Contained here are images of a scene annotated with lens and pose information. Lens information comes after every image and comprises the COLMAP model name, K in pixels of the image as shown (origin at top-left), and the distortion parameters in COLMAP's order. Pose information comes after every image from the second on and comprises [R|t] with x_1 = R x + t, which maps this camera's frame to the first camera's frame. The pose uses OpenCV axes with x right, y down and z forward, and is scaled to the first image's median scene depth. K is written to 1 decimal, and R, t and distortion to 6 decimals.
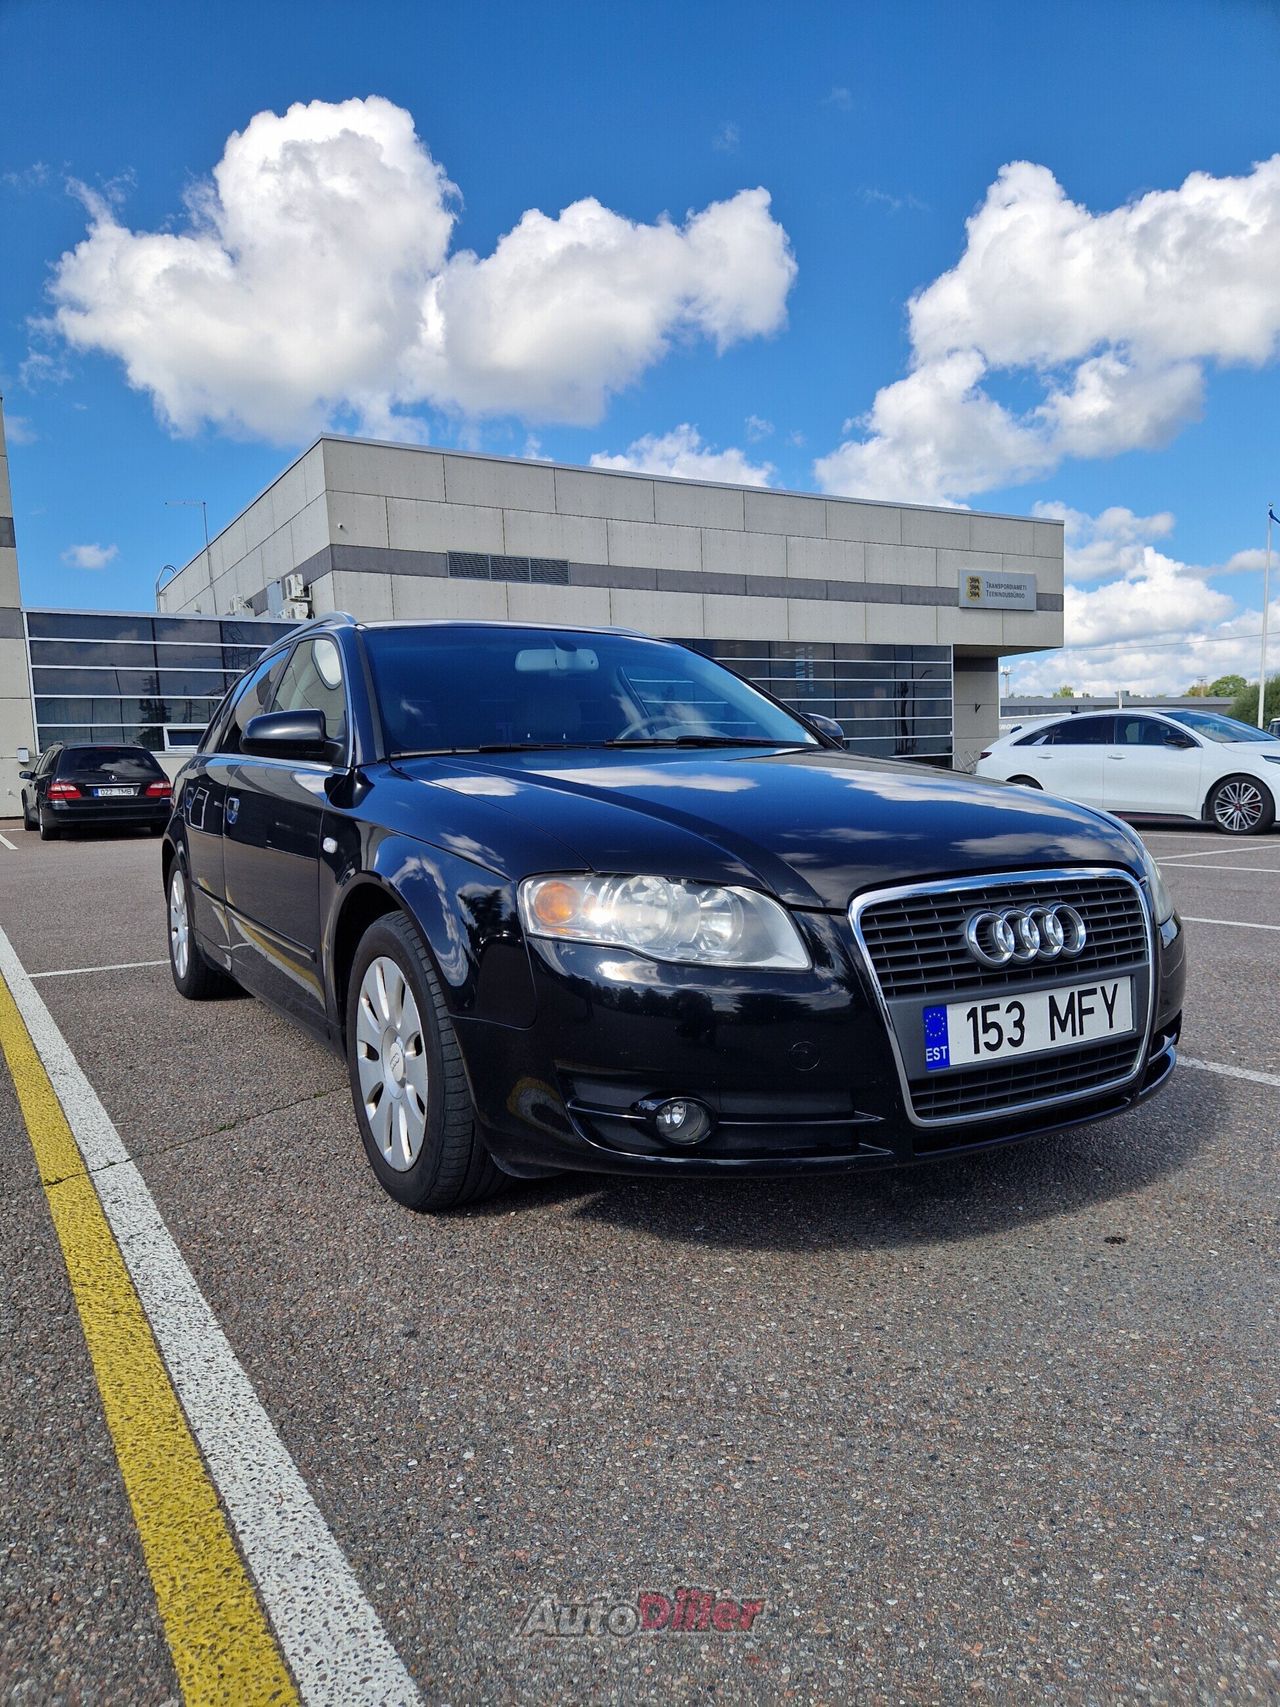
lens RADIAL K [[1166.6, 0, 622.9], [0, 1166.6, 849.1], [0, 0, 1]] dist [0.048282, -0.046764]
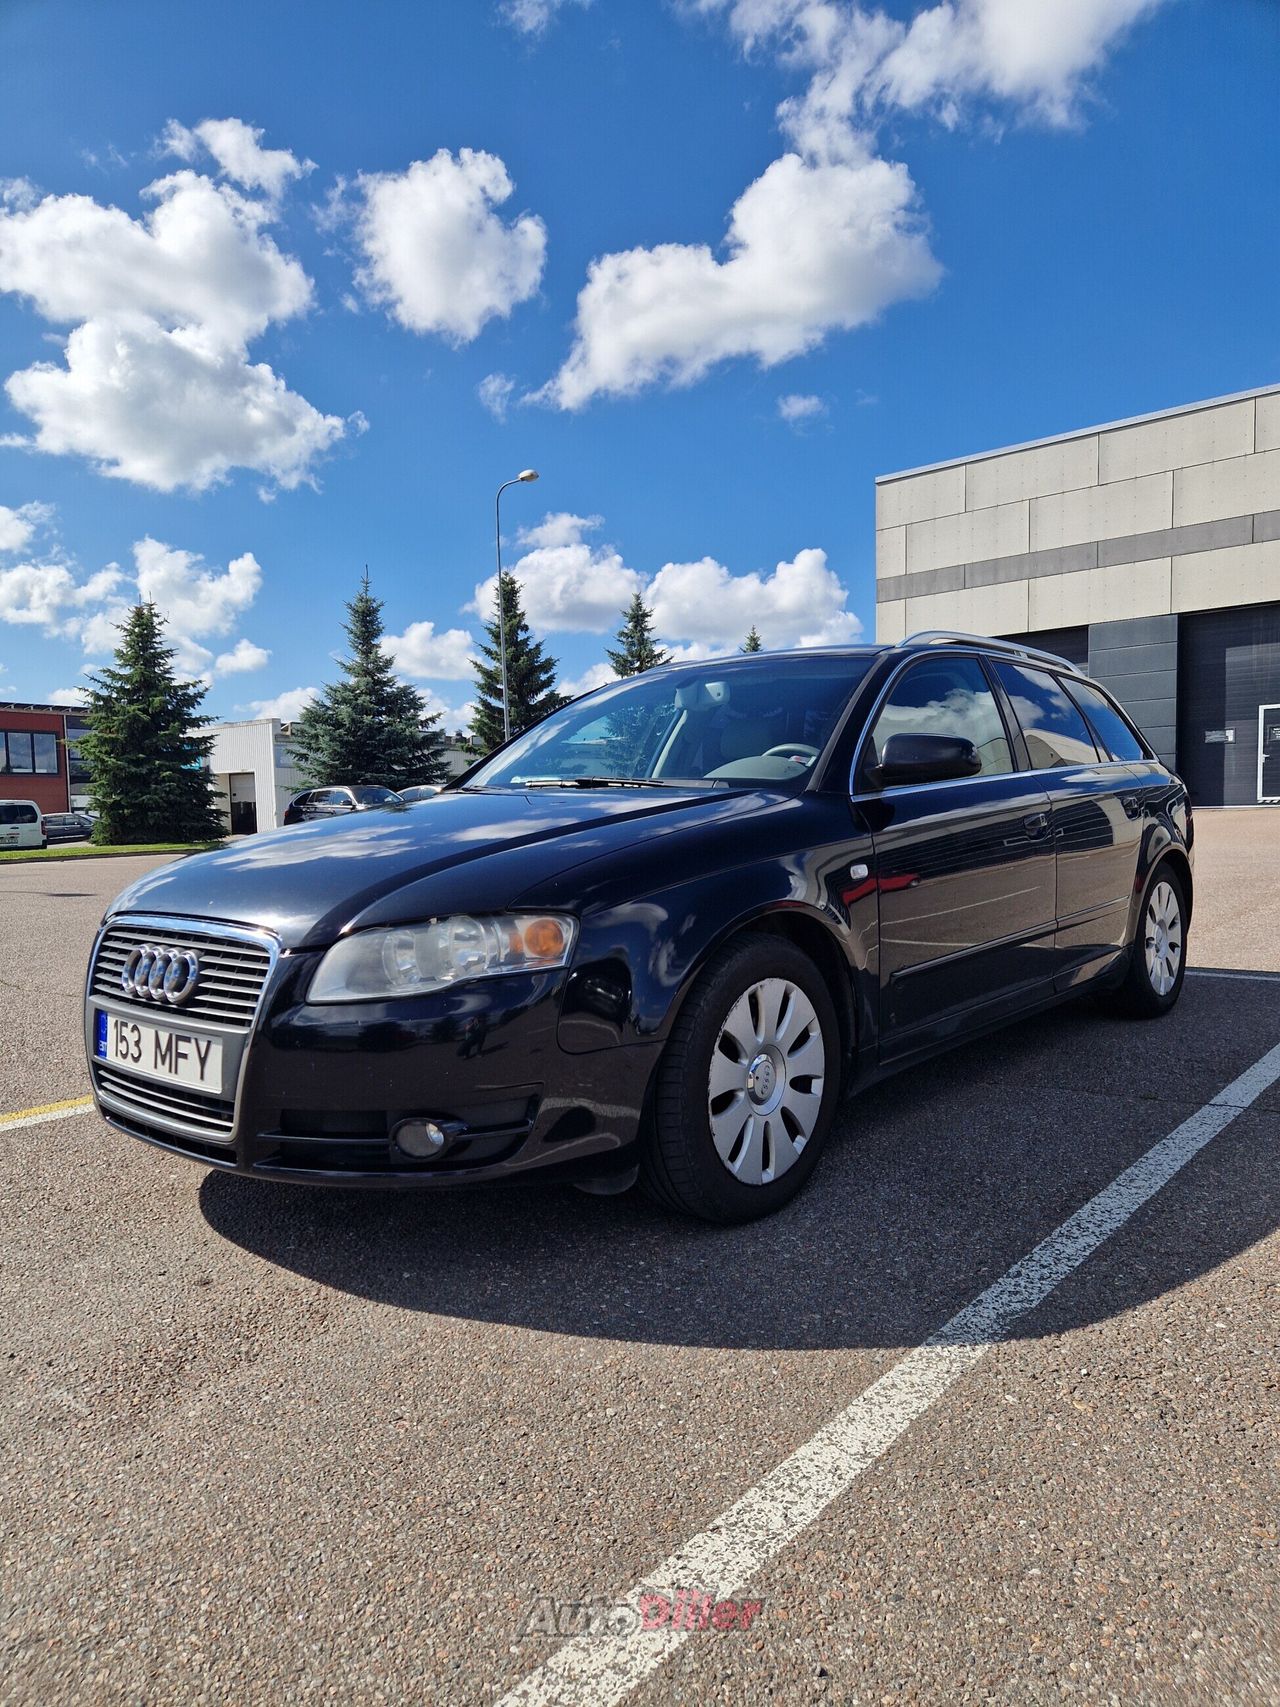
lens RADIAL K [[1166.6, 0, 646.6], [0, 1166.6, 860.0], [0, 0, 1]] dist [0.048282, -0.046764]
pose [[0.345013, 0.072619, -0.935785, 0.182336], [-0.055453, 0.996838, 0.056911, -0.014850], [0.936958, 0.032257, 0.347949, 0.120929]]
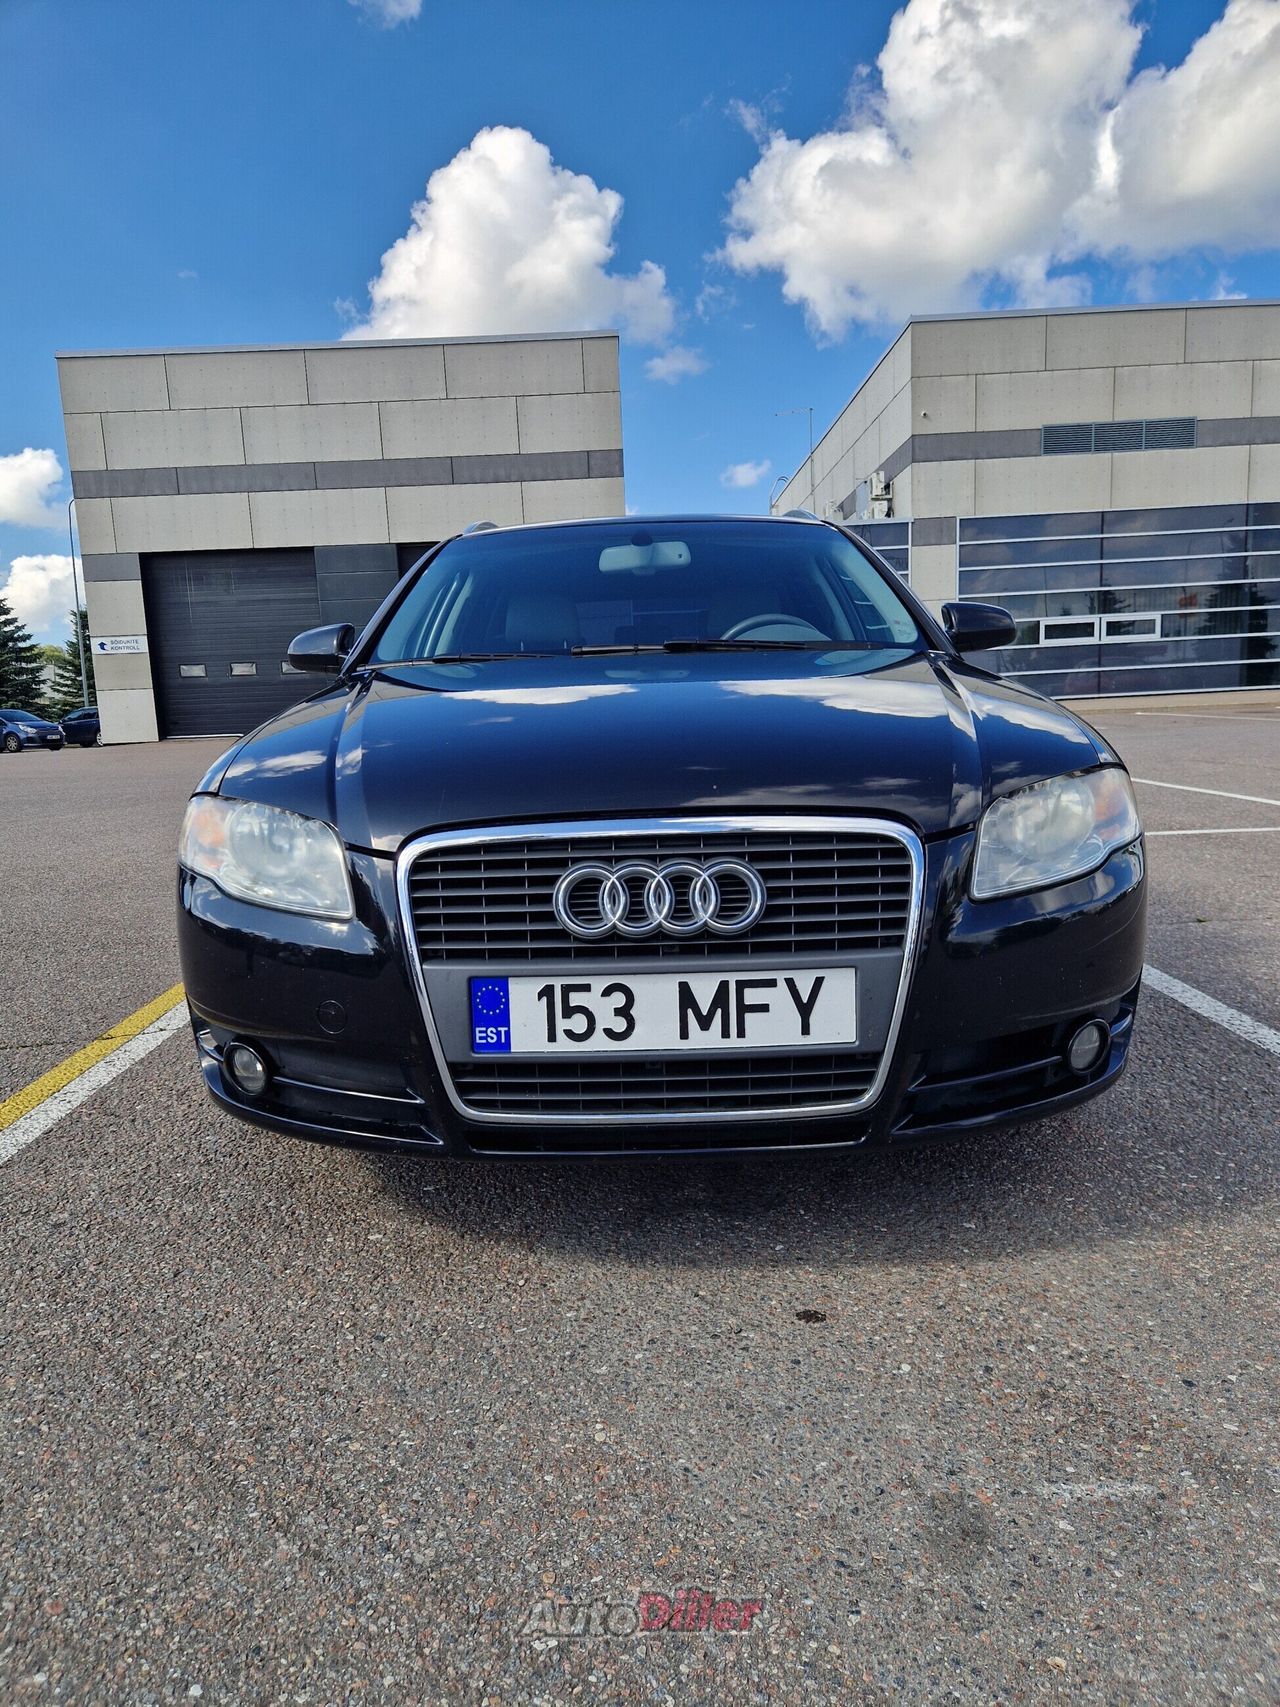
lens RADIAL K [[1166.6, 0, 645.0], [0, 1166.6, 860.3], [0, 0, 1]] dist [0.048282, -0.046764]
pose [[0.853330, 0.063952, -0.517434, 0.084417], [-0.016033, 0.995198, 0.096559, -0.002904], [0.521124, -0.074101, 0.850258, 0.041008]]
